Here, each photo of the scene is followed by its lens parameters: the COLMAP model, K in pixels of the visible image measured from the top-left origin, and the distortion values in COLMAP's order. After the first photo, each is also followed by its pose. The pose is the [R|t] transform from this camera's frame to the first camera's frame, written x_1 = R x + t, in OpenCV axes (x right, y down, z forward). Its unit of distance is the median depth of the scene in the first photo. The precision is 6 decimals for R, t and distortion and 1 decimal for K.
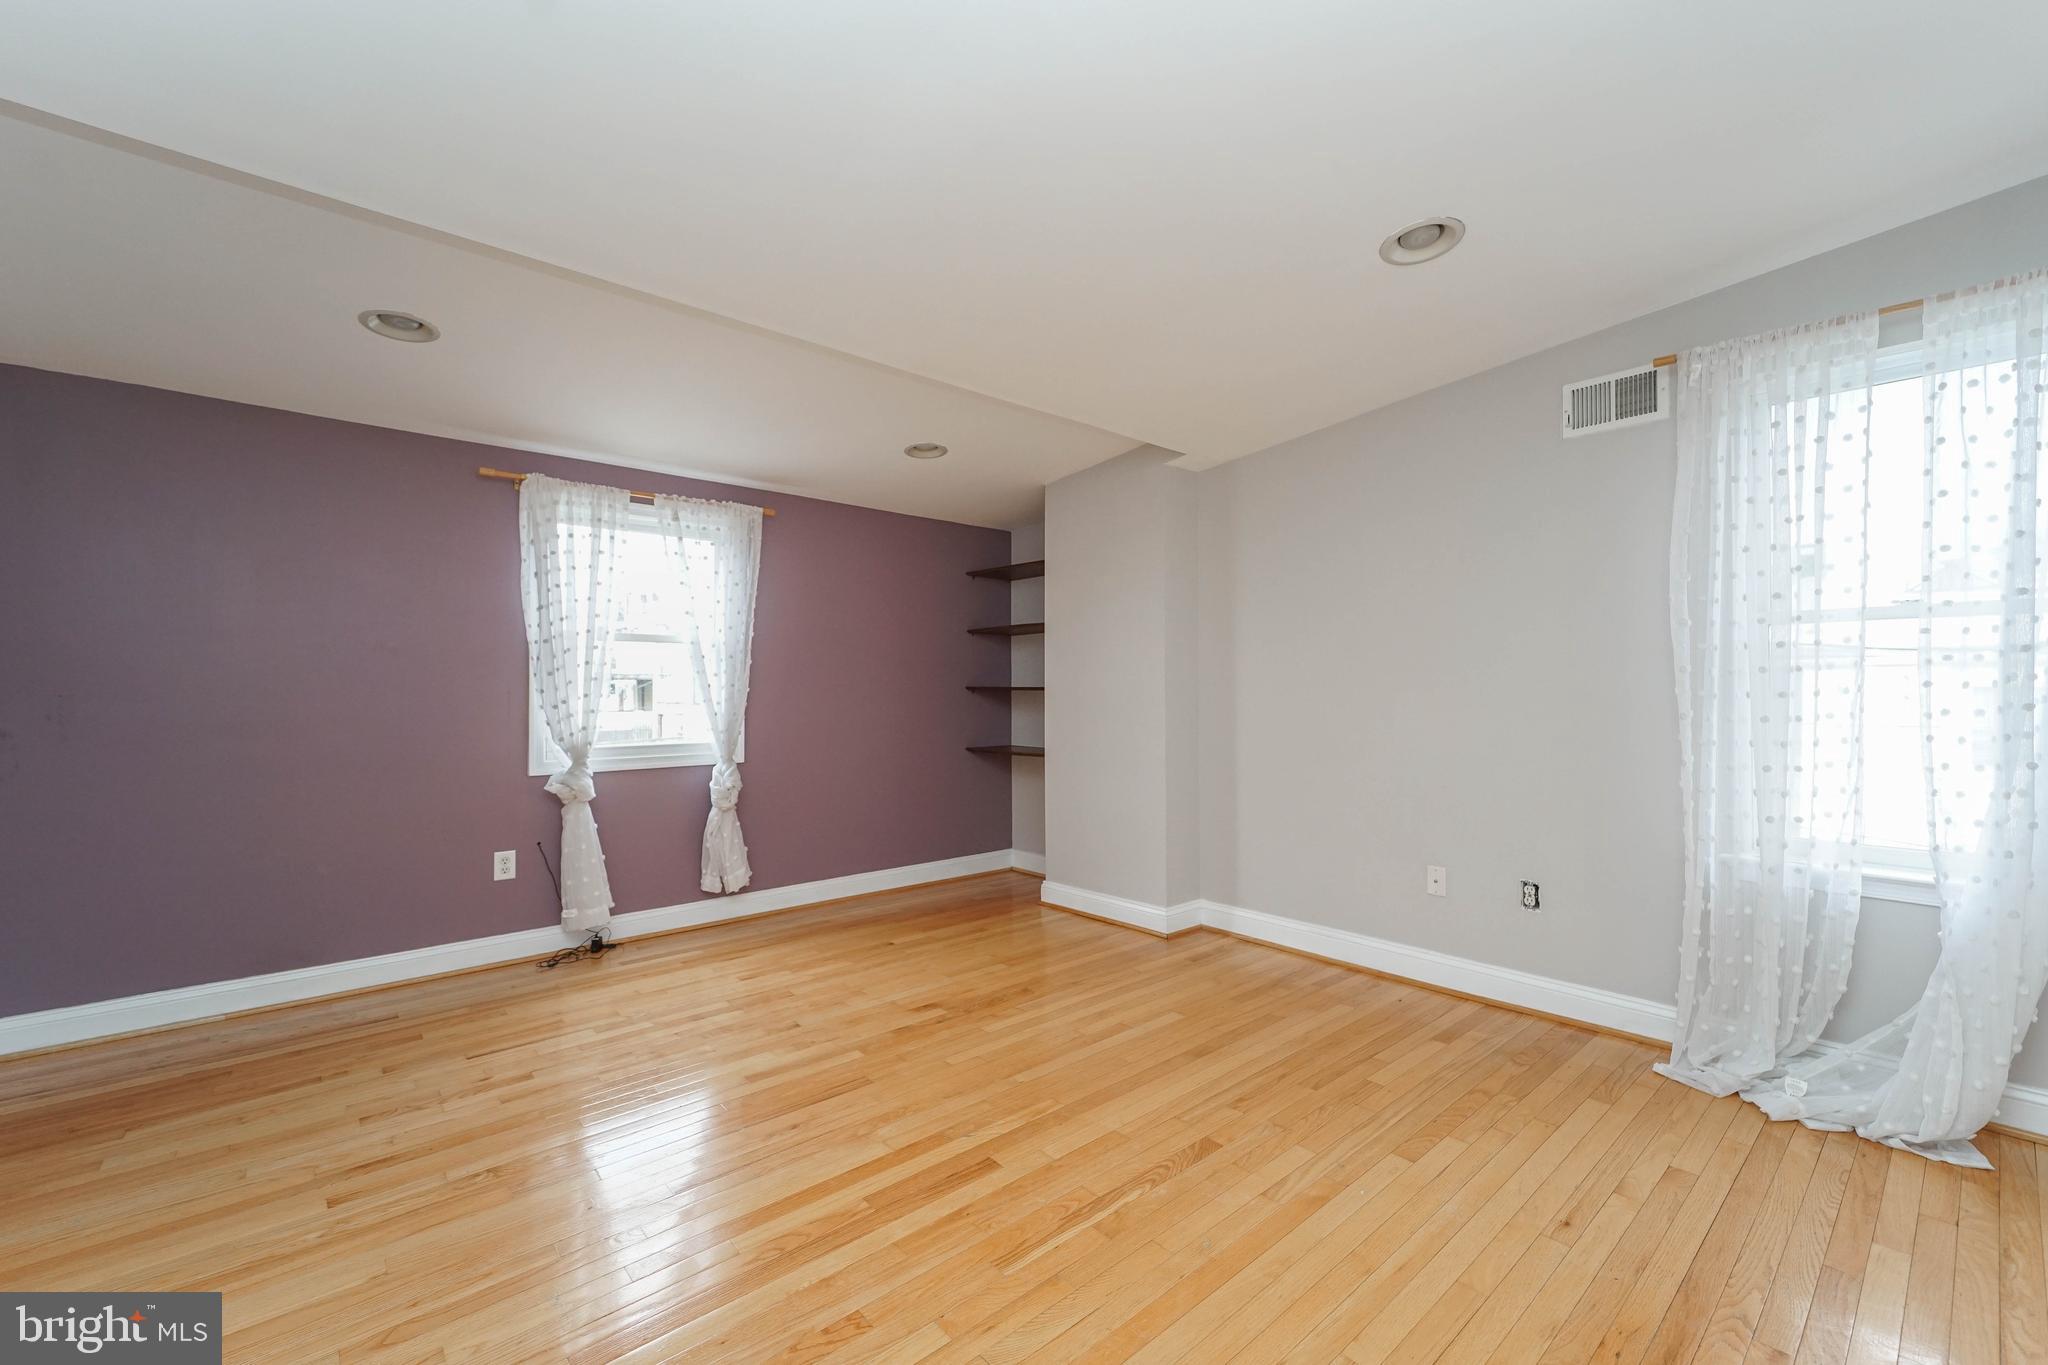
lens RADIAL K [[829.7, 0, 1039.9], [0, 829.7, 685.9], [0, 0, 1]] dist [0.020945, -0.007269]
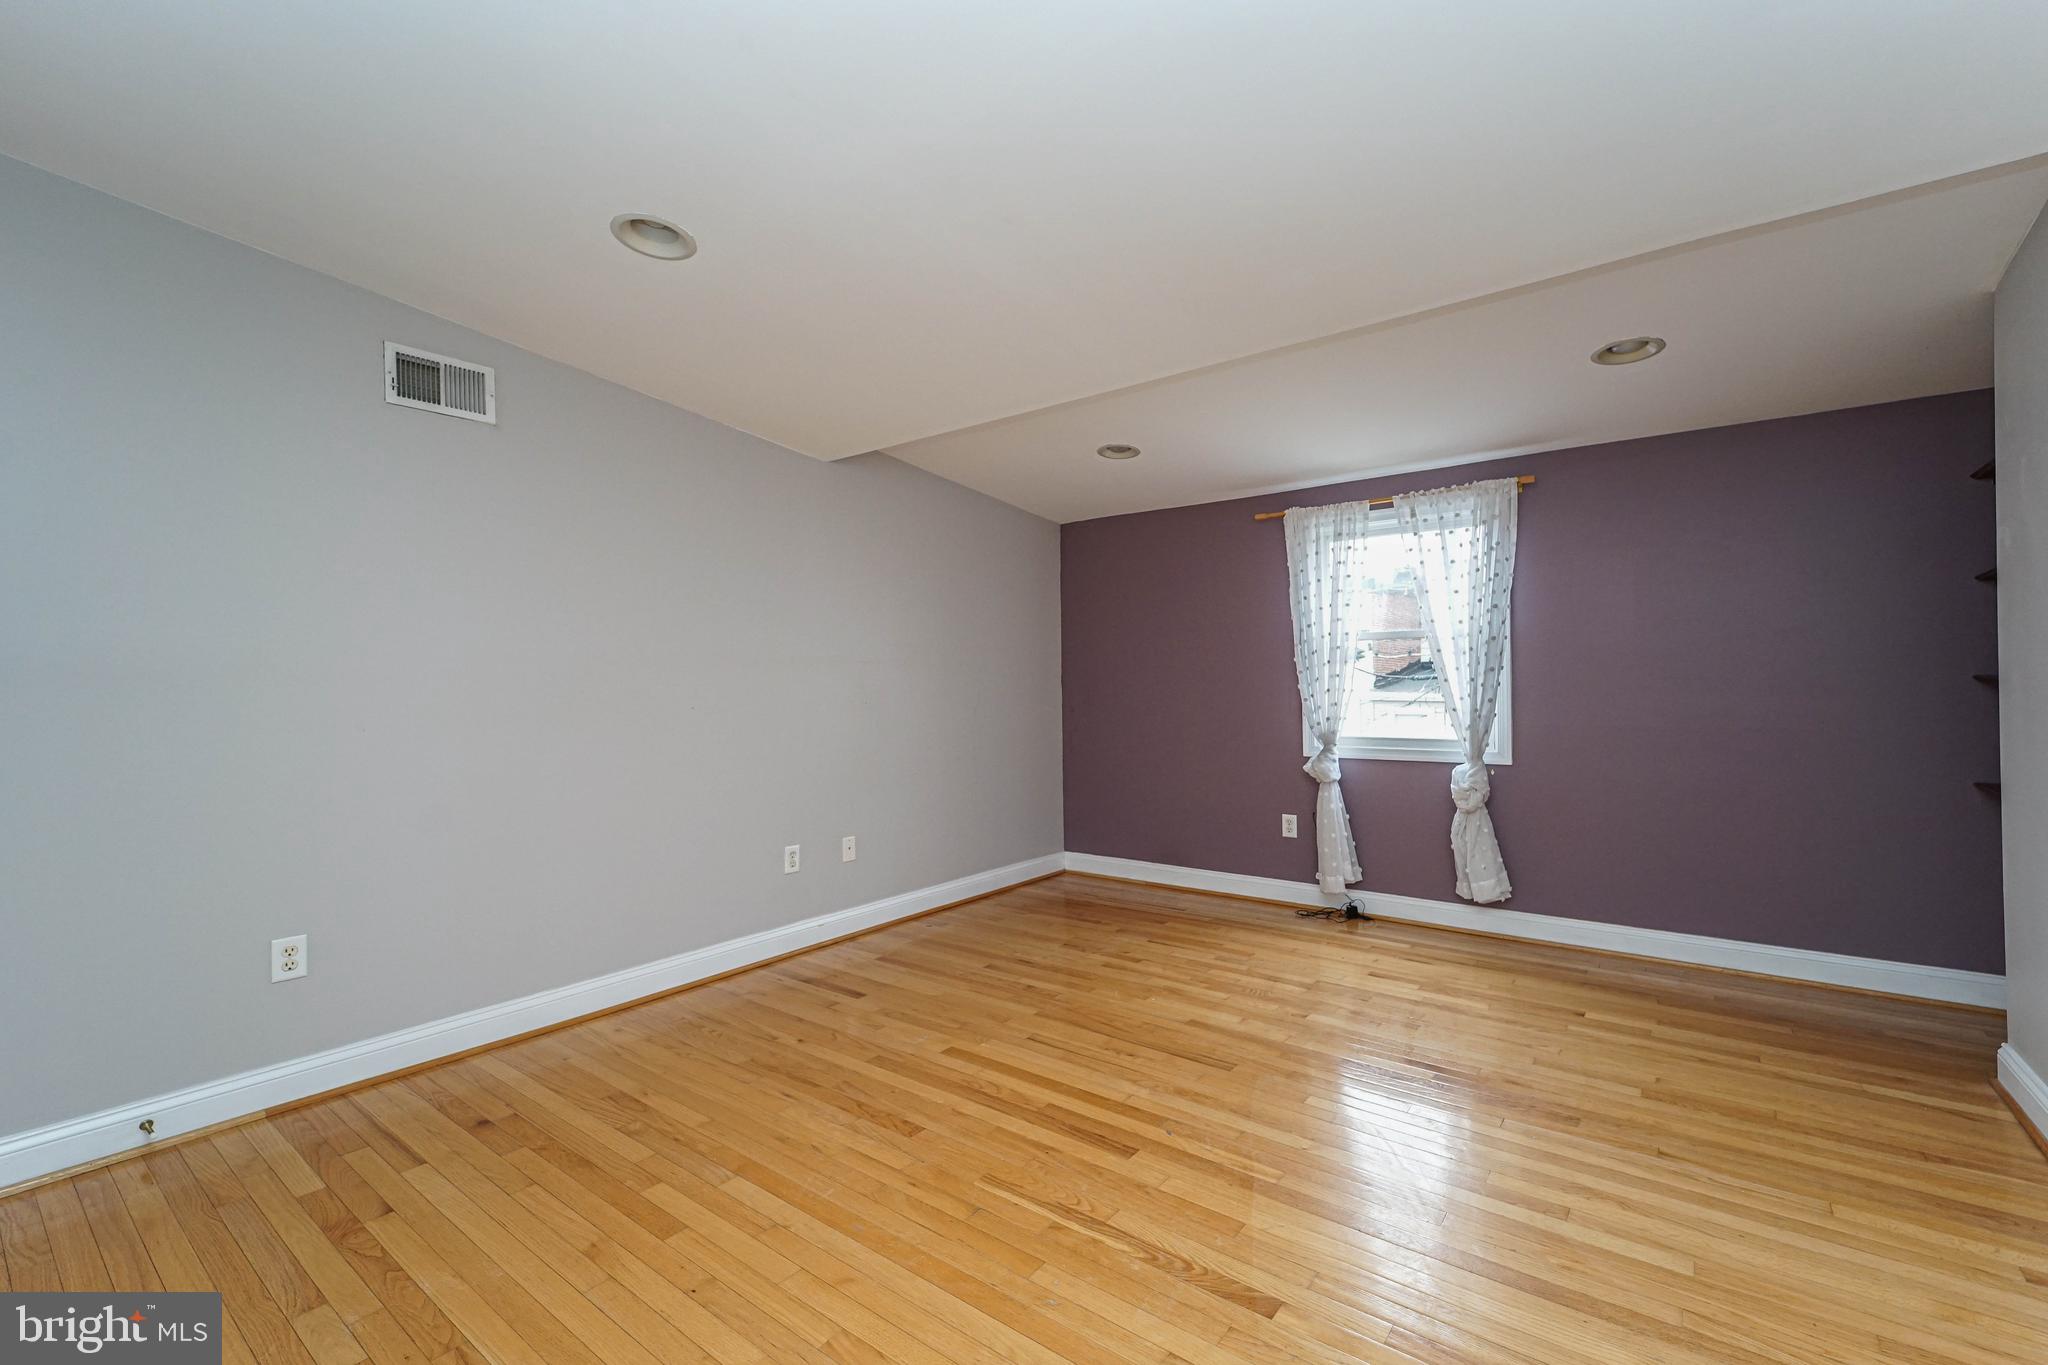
lens RADIAL K [[817.1, 0, 1019.7], [0, 817.1, 683.0], [0, 0, 1]] dist [0.020568, -0.006766]
pose [[0.216970, -0.006748, -0.976155, 0.473238], [0.013749, 0.999898, -0.003856, 0.000396], [0.976081, -0.012585, 0.217041, 0.347433]]
